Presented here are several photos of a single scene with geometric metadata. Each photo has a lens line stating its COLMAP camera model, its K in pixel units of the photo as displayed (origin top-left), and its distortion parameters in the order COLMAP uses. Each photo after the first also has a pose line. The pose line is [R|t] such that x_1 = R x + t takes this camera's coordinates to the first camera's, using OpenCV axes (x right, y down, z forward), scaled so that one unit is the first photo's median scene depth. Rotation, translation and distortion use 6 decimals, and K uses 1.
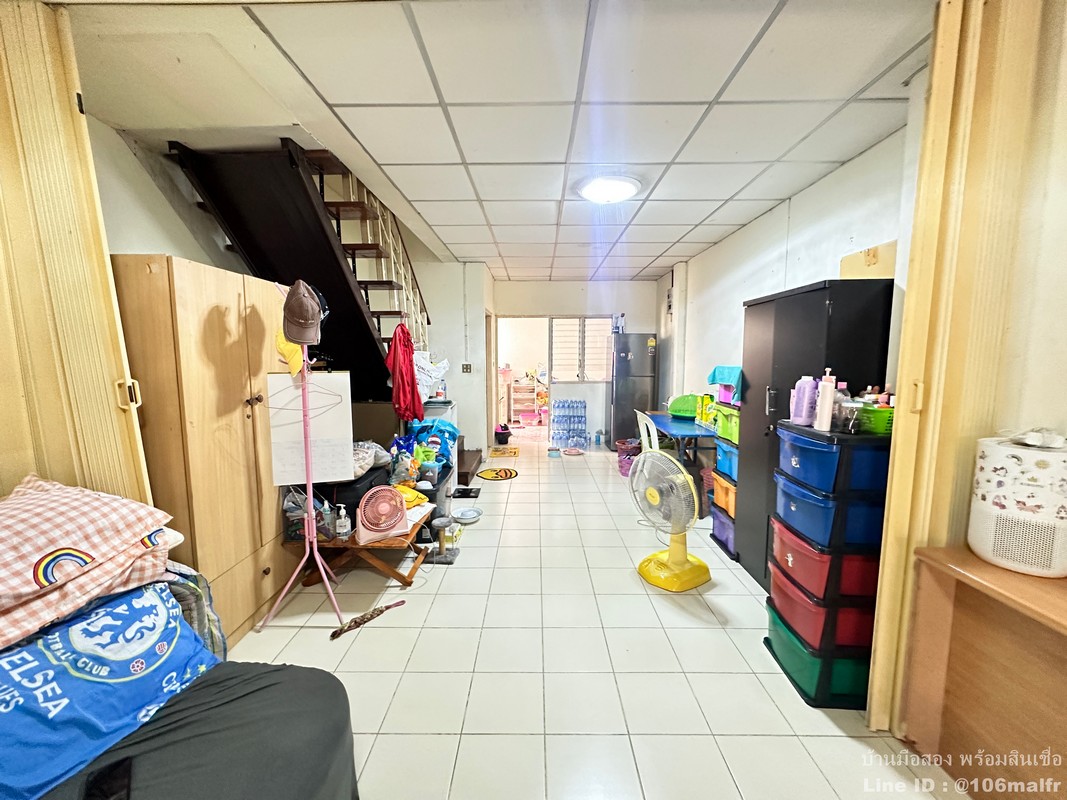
lens RADIAL K [[426.2, 0, 531.0], [0, 426.2, 400.0], [0, 0, 1]] dist [-0.007122, 0.000627]
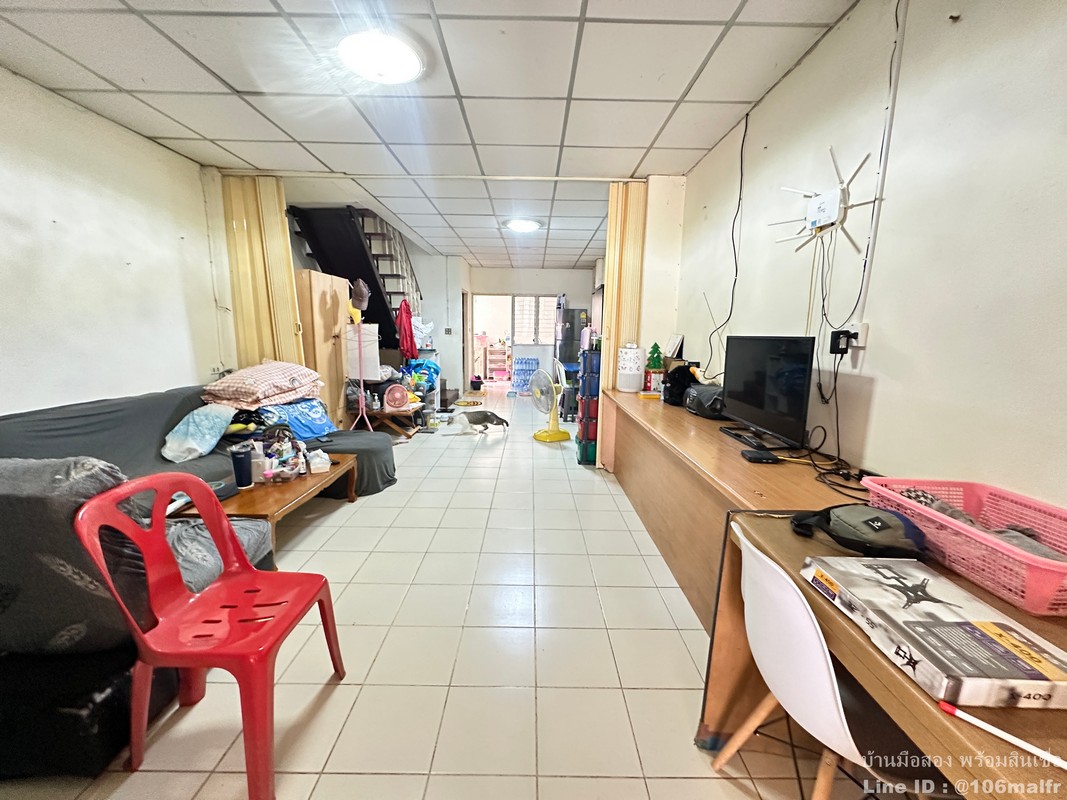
lens RADIAL K [[426.2, 0, 535.6], [0, 426.2, 401.5], [0, 0, 1]] dist [-0.007122, 0.000627]
pose [[0.999555, 0.015078, 0.025746, 0.168413], [-0.016596, 0.998073, 0.059795, 0.108950], [-0.024795, -0.060196, 0.997879, -0.686431]]
